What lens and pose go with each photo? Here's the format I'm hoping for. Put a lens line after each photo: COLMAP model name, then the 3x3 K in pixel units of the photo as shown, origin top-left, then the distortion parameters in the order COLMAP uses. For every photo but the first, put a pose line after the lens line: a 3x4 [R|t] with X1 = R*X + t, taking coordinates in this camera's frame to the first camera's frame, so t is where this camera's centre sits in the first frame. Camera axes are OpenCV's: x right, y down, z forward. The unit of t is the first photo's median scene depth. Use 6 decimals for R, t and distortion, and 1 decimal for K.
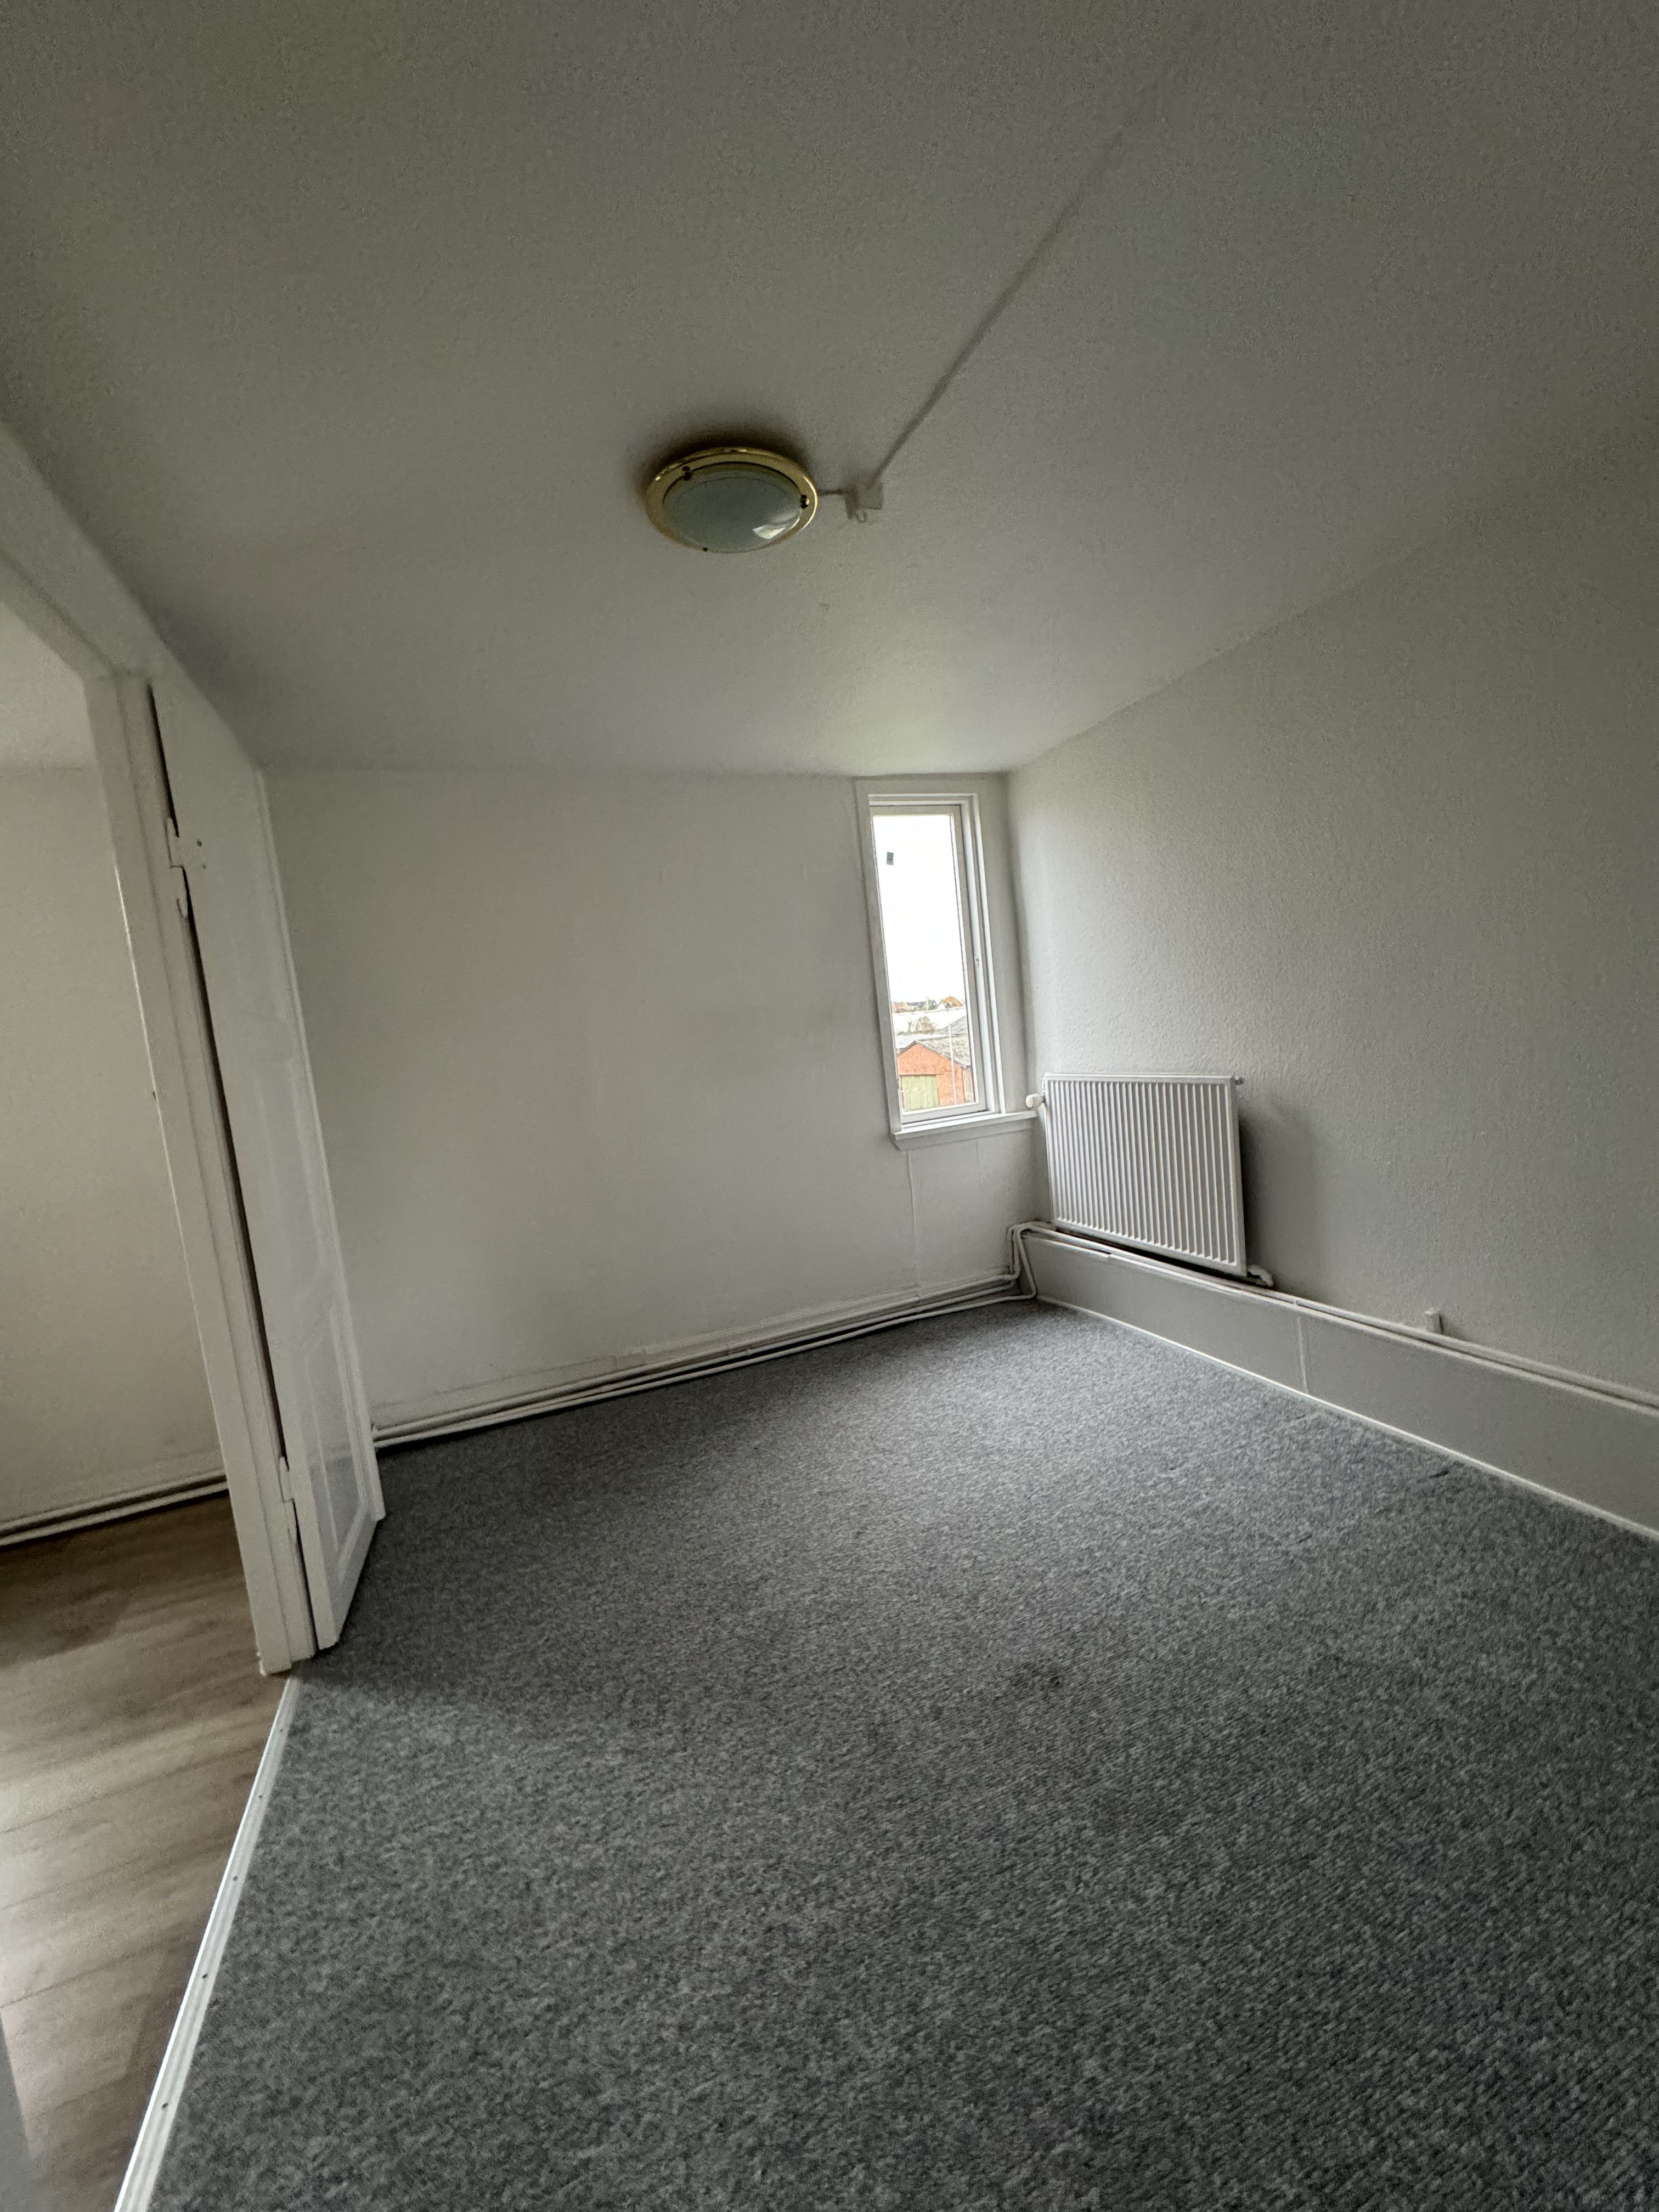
lens RADIAL K [[879.7, 0, 827.4], [0, 879.7, 1109.8], [0, 0, 1]] dist [-0.001416, -0.000016]
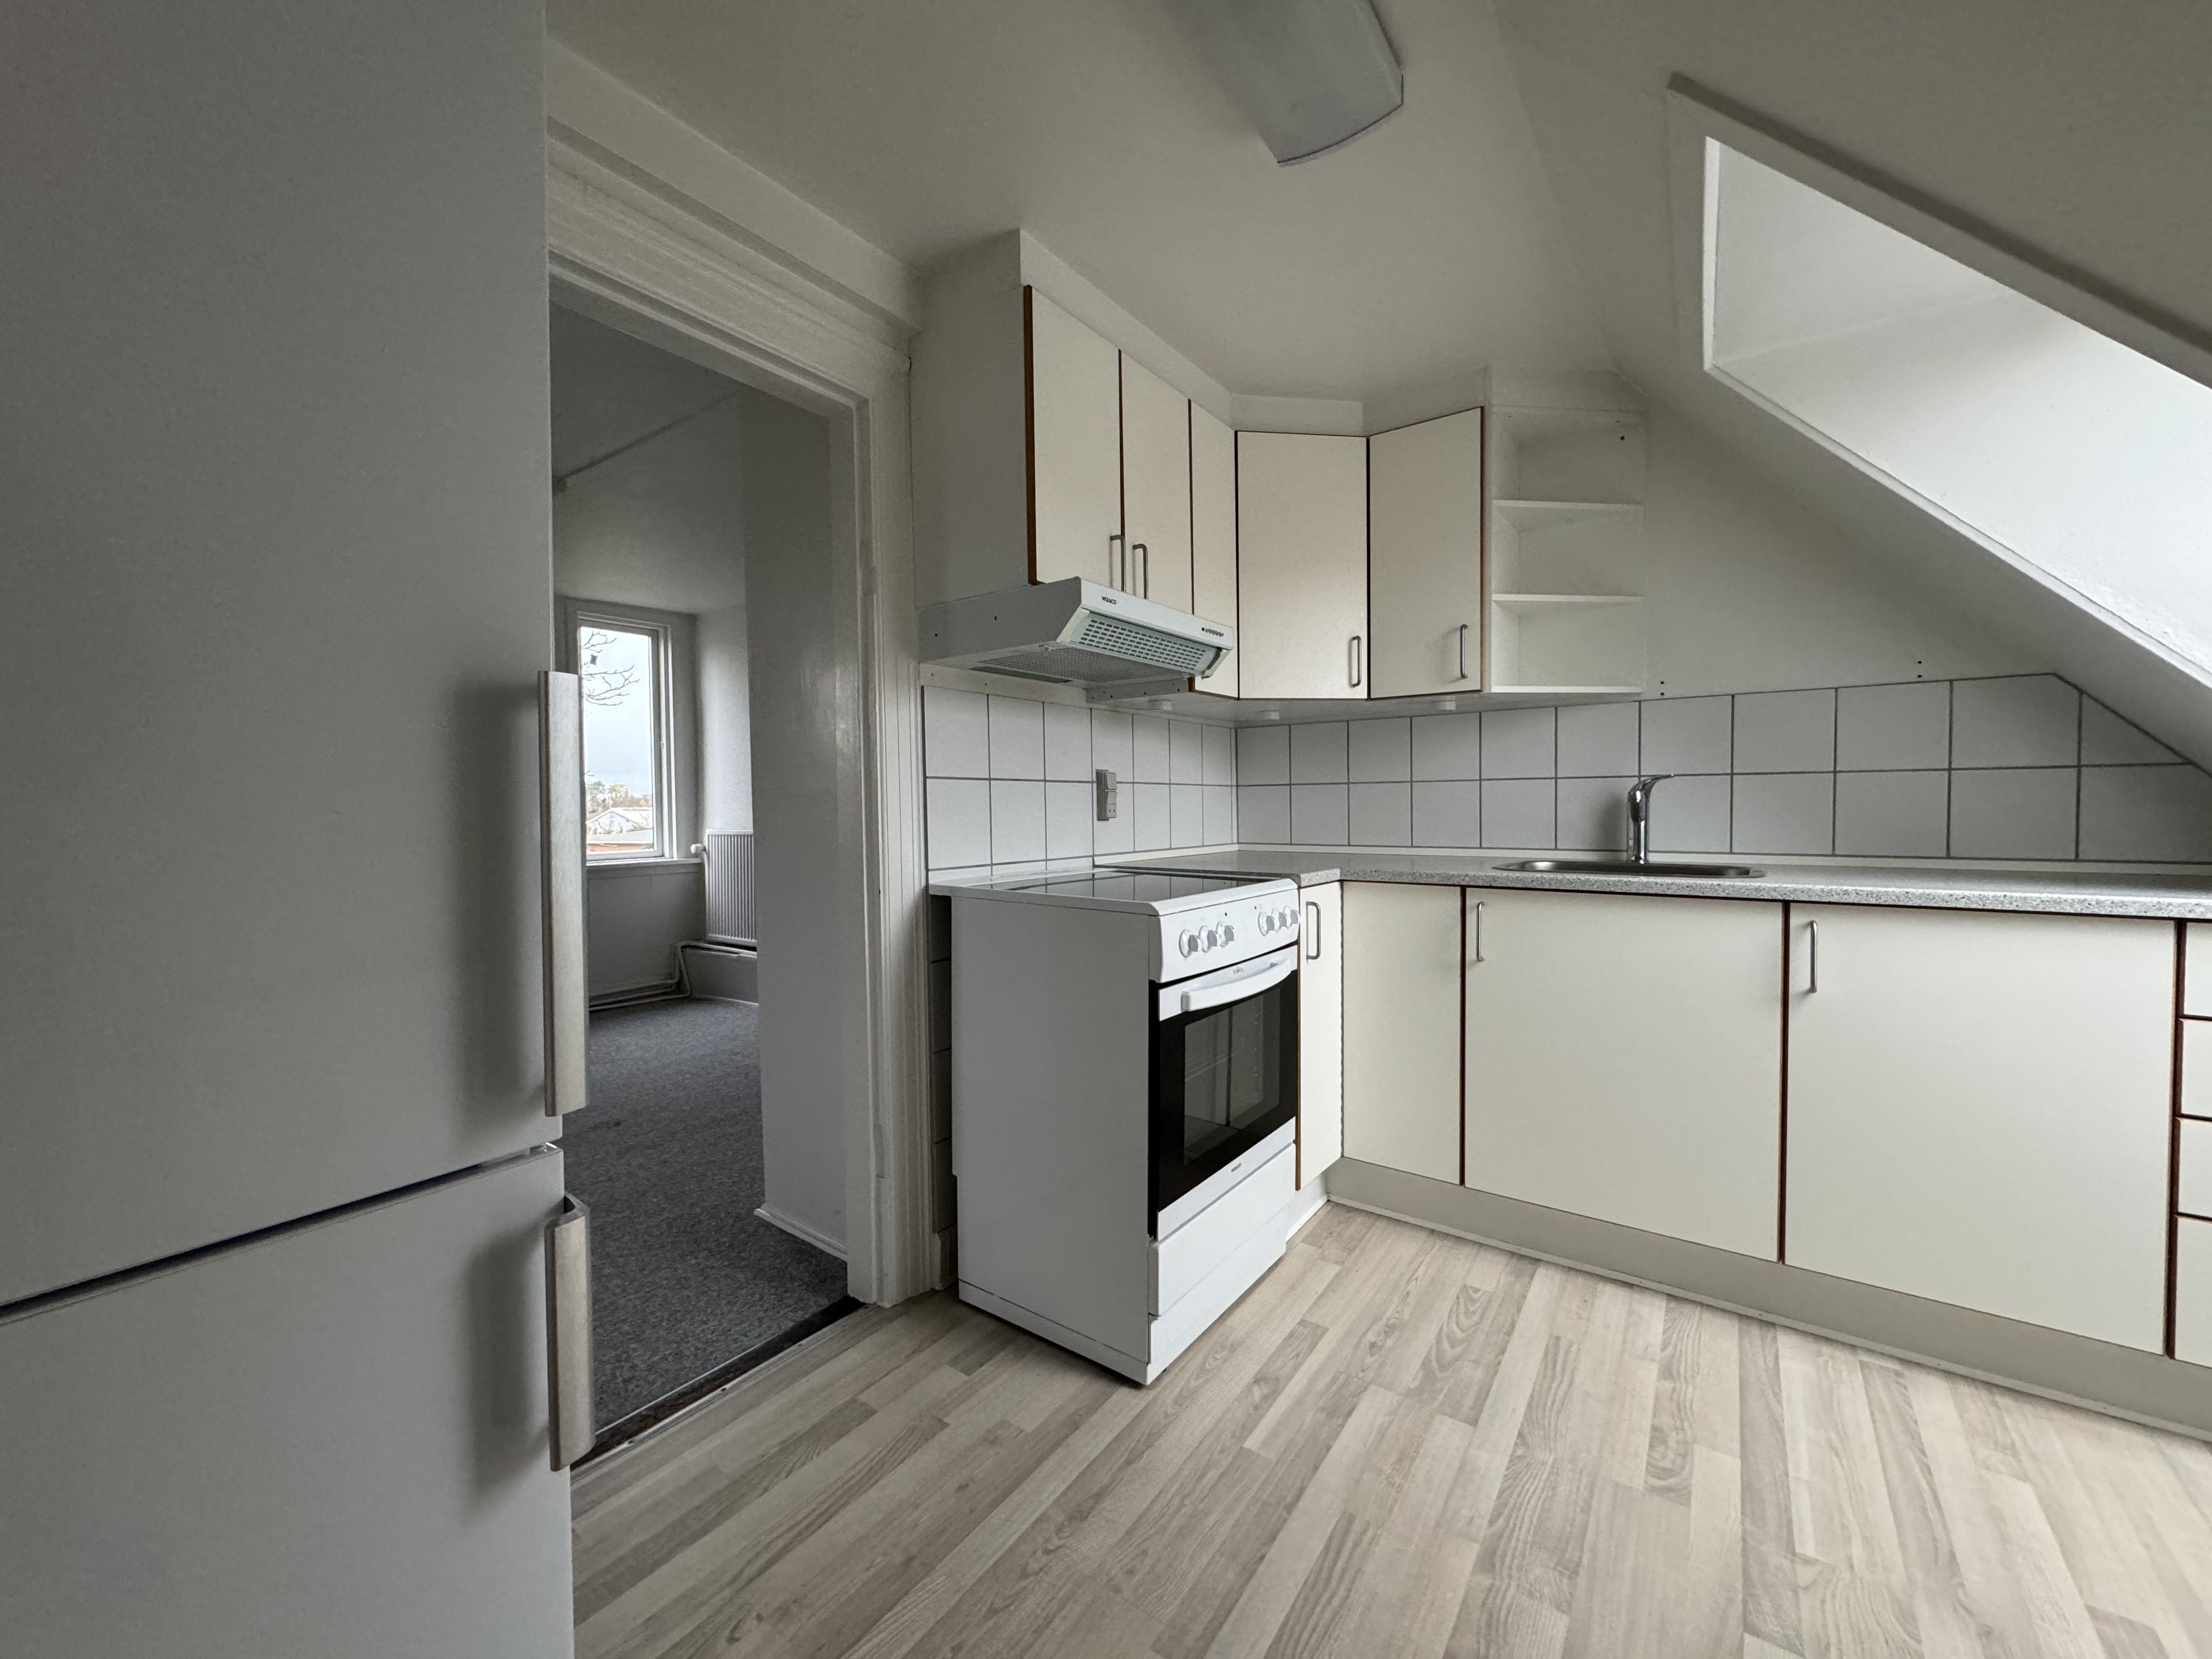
lens RADIAL K [[879.7, 0, 1098.6], [0, 879.7, 828.6], [0, 0, 1]] dist [-0.001416, -0.000016]
pose [[0.848770, 0.082314, 0.522315, 0.044033], [-0.029761, 0.993680, -0.108236, 0.088185], [-0.527923, 0.076323, 0.845856, -0.503230]]
